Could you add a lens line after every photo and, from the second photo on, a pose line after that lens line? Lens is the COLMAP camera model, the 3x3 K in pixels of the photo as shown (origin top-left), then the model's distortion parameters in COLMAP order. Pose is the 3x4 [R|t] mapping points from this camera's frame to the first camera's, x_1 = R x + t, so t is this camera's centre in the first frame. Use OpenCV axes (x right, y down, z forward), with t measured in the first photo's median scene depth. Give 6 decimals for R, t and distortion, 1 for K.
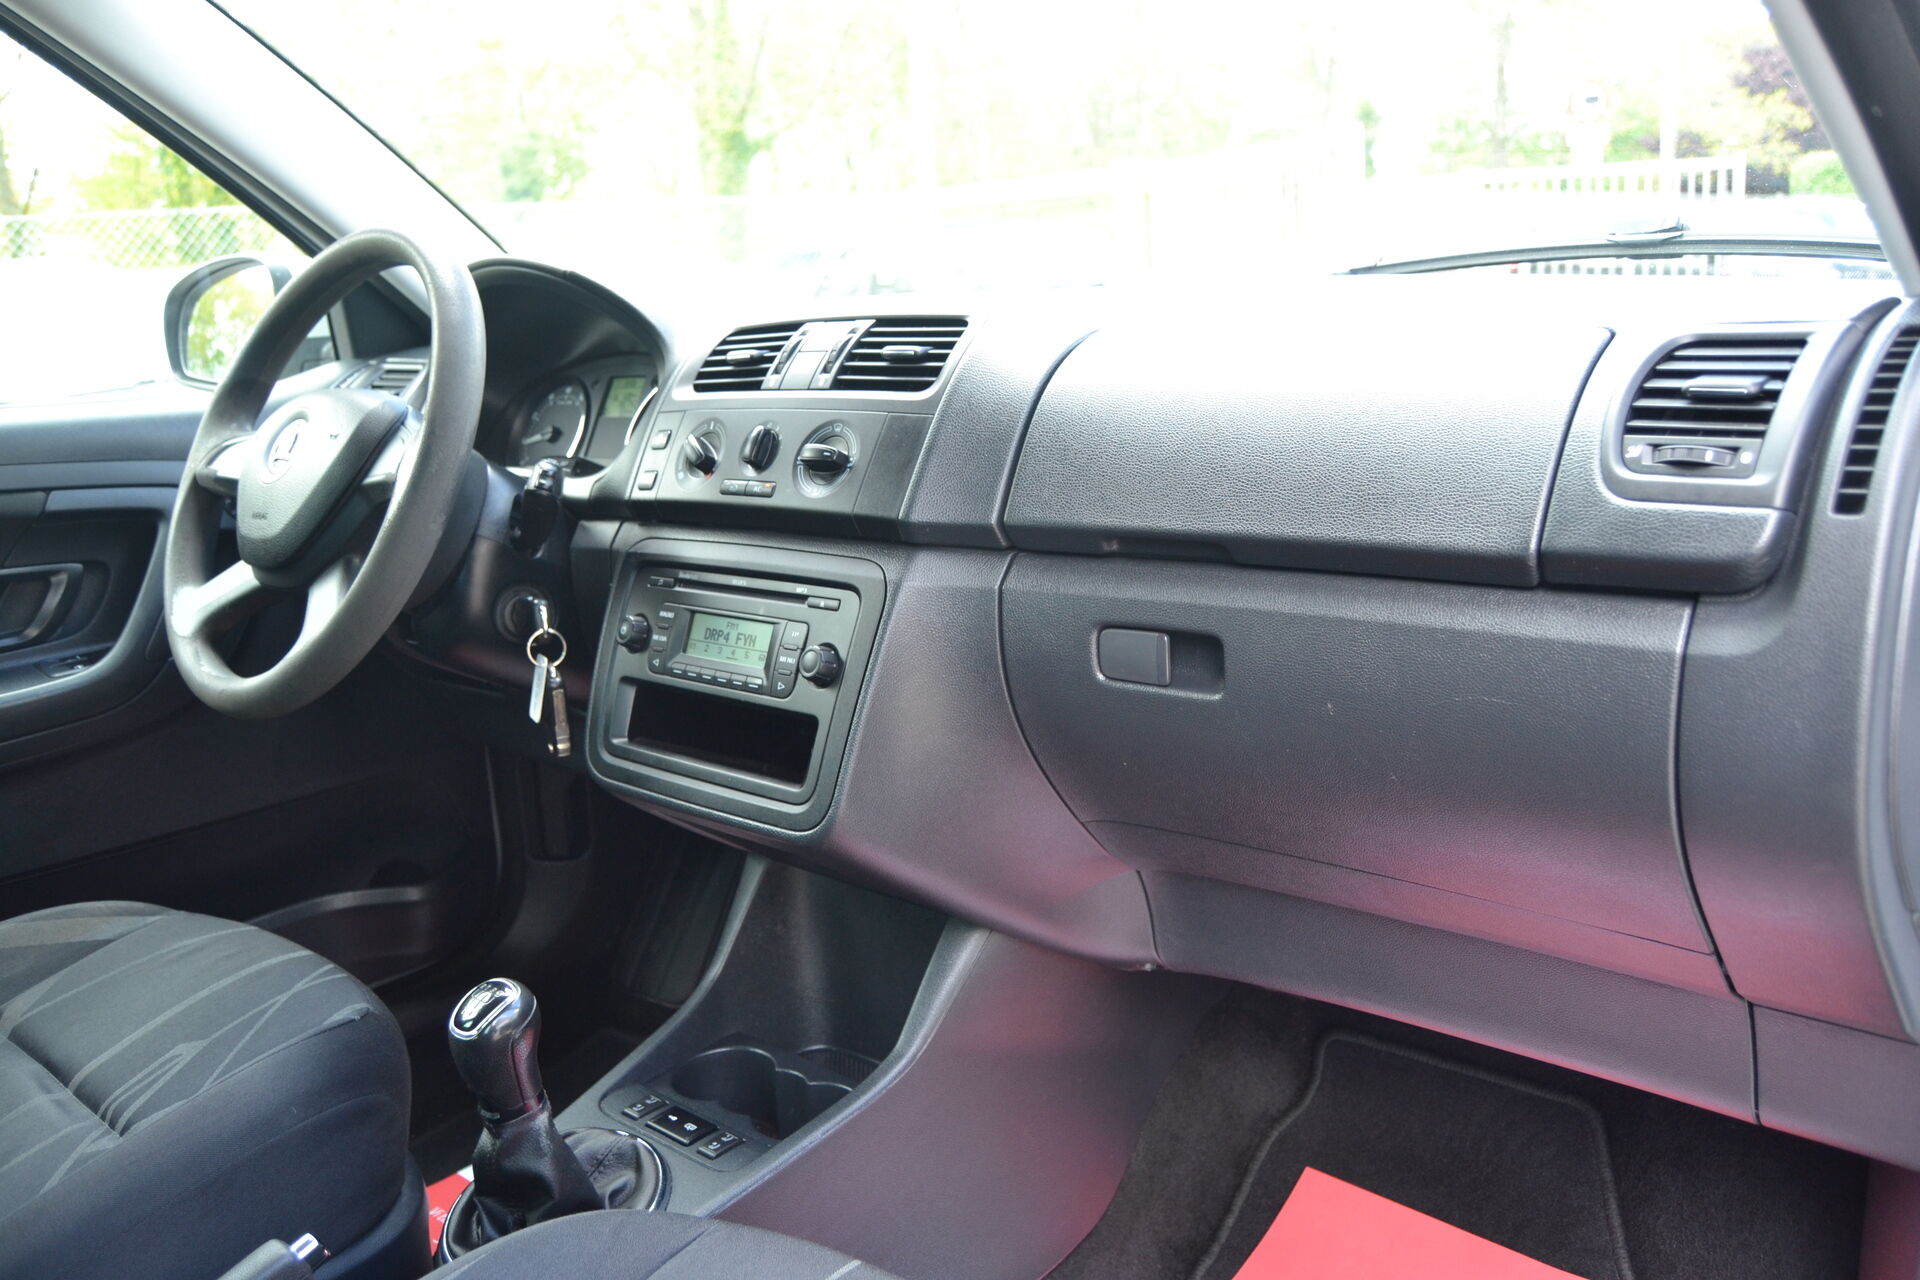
lens RADIAL K [[1556.4, 0, 965.1], [0, 1556.4, 623.5], [0, 0, 1]] dist [-0.074443, -0.014058]
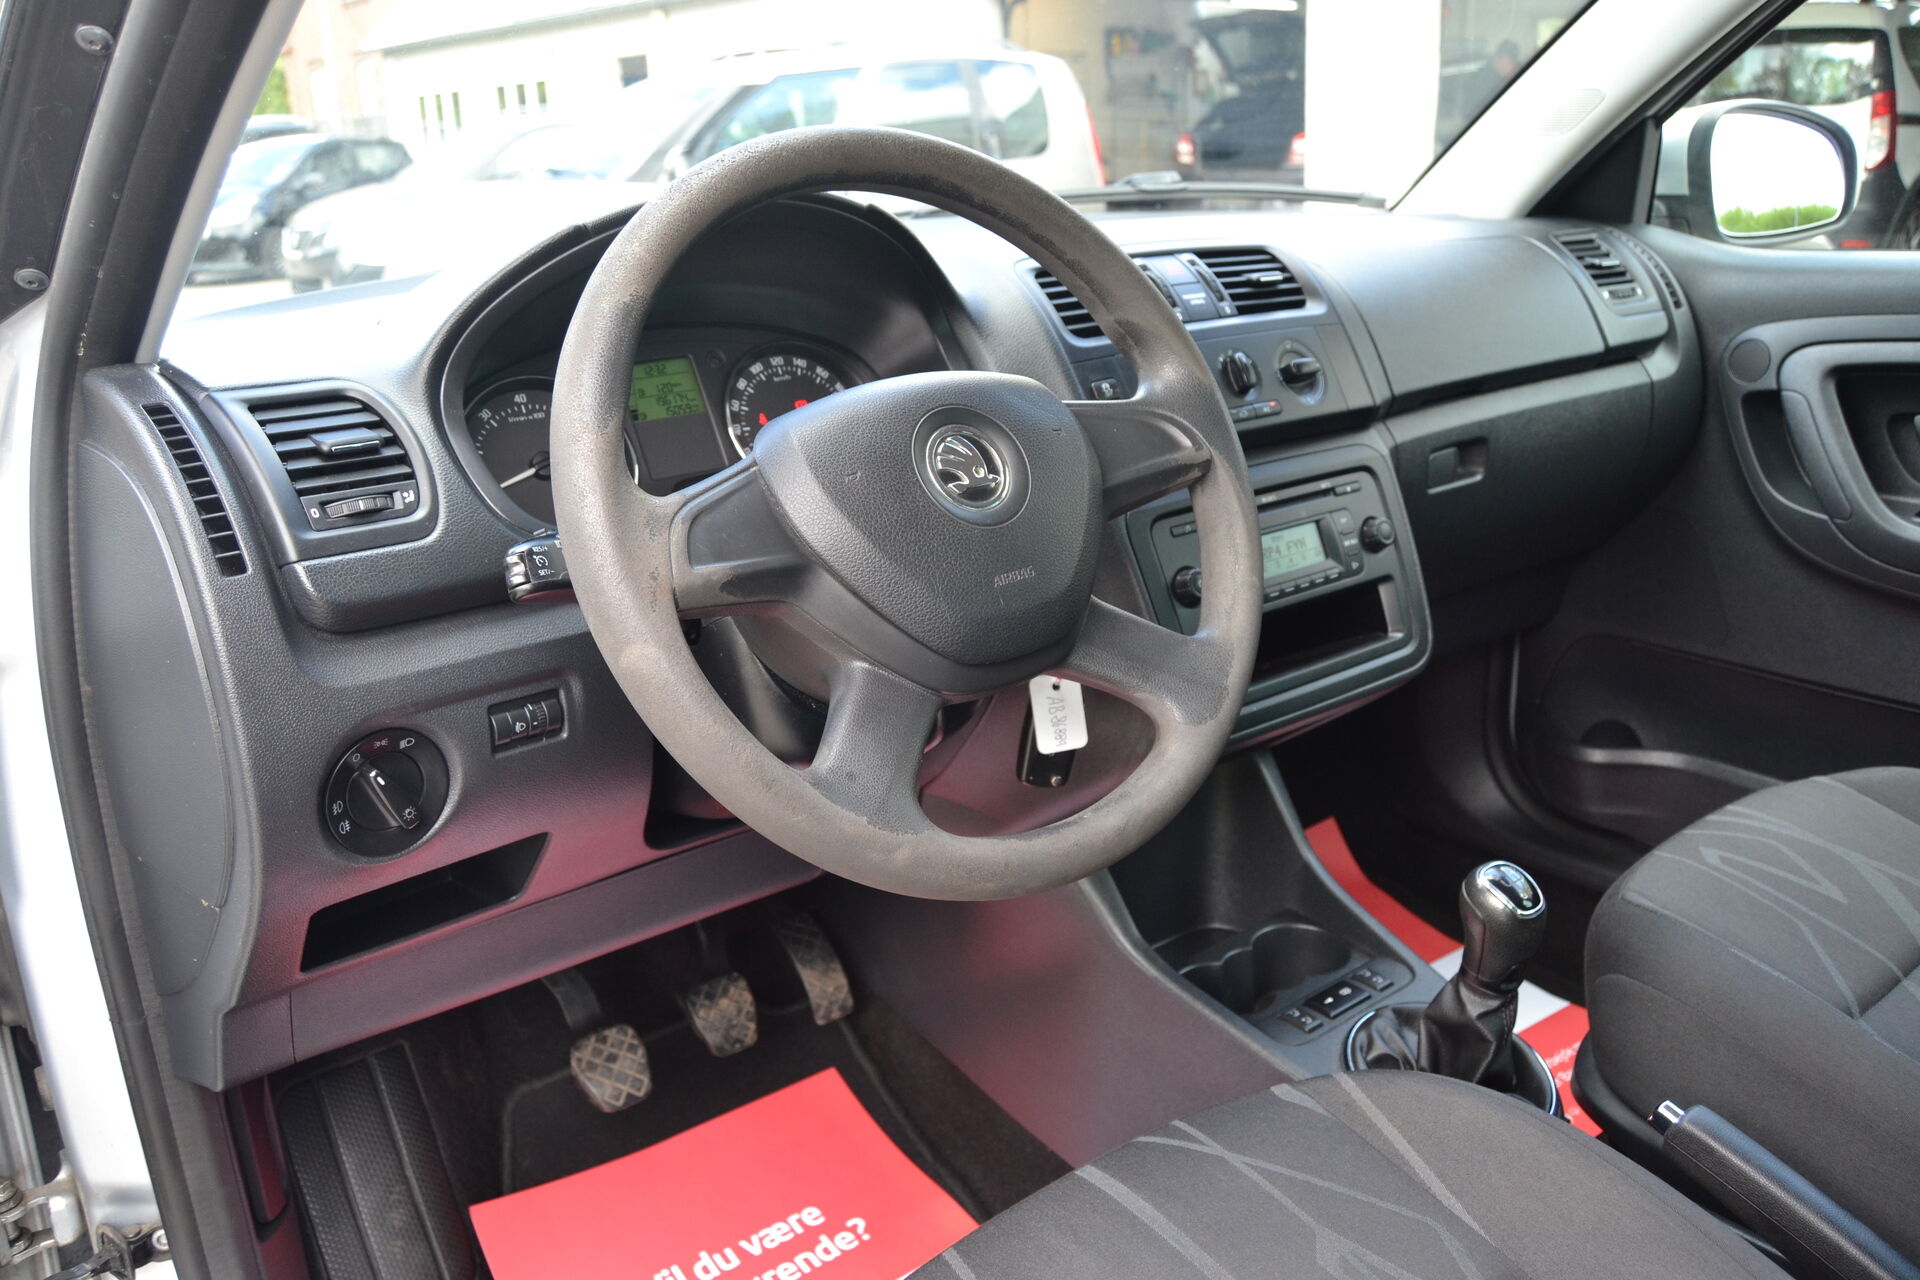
lens RADIAL K [[1556.4, 0, 959.3], [0, 1556.4, 628.9], [0, 0, 1]] dist [-0.074443, -0.014058]
pose [[0.167968, -0.250843, 0.953344, -1.220992], [0.228833, 0.950589, 0.209801, -0.214182], [-0.958865, 0.182917, 0.217070, 0.989570]]
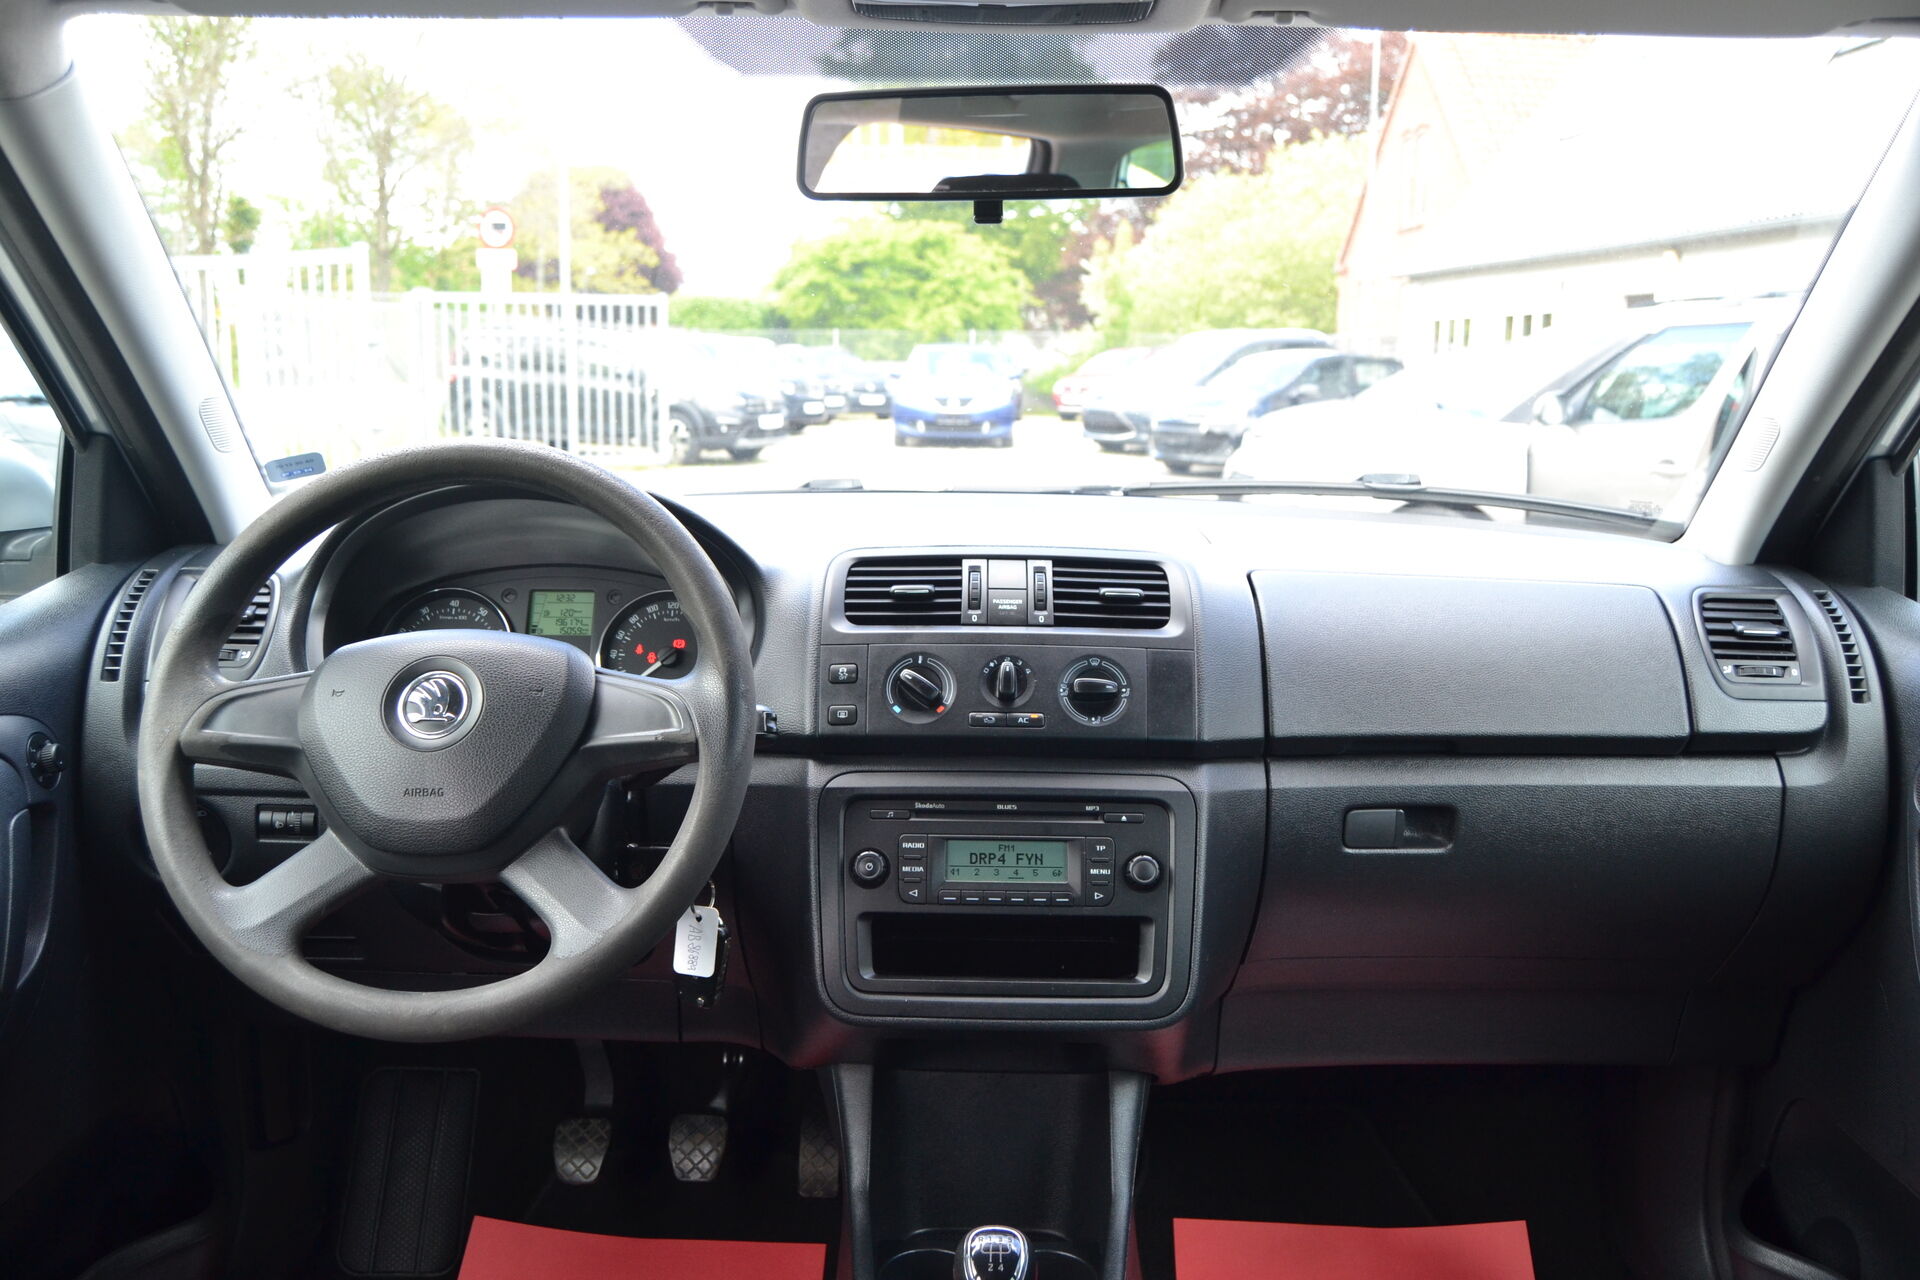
lens RADIAL K [[1556.4, 0, 952.2], [0, 1556.4, 633.3], [0, 0, 1]] dist [-0.074443, -0.014058]
pose [[0.728782, -0.047324, 0.683109, -0.905600], [0.083701, 0.996285, -0.020277, -0.127770], [-0.679611, 0.071954, 0.730035, 0.228556]]
